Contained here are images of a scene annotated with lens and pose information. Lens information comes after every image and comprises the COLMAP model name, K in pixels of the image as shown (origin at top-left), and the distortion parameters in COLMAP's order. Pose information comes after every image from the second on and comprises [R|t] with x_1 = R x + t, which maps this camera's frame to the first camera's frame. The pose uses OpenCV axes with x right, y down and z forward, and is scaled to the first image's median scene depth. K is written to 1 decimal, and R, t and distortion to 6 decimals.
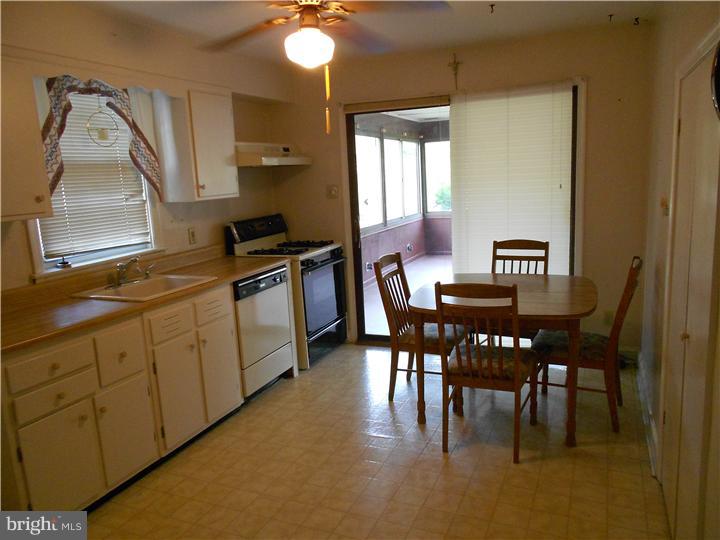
lens RADIAL K [[553.2, 0, 362.8], [0, 553.2, 277.3], [0, 0, 1]] dist [-0.002466, 0.000145]
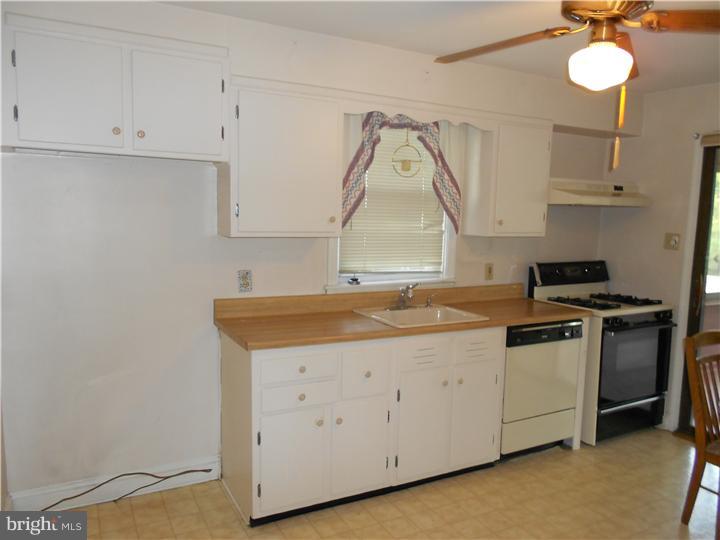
lens RADIAL K [[553.2, 0, 362.8], [0, 553.2, 277.3], [0, 0, 1]] dist [-0.002466, 0.000145]
pose [[0.781016, 0.138456, -0.608970, 0.124204], [-0.177351, 0.984141, -0.003701, -0.025237], [0.598800, 0.110892, 0.793185, 0.114818]]
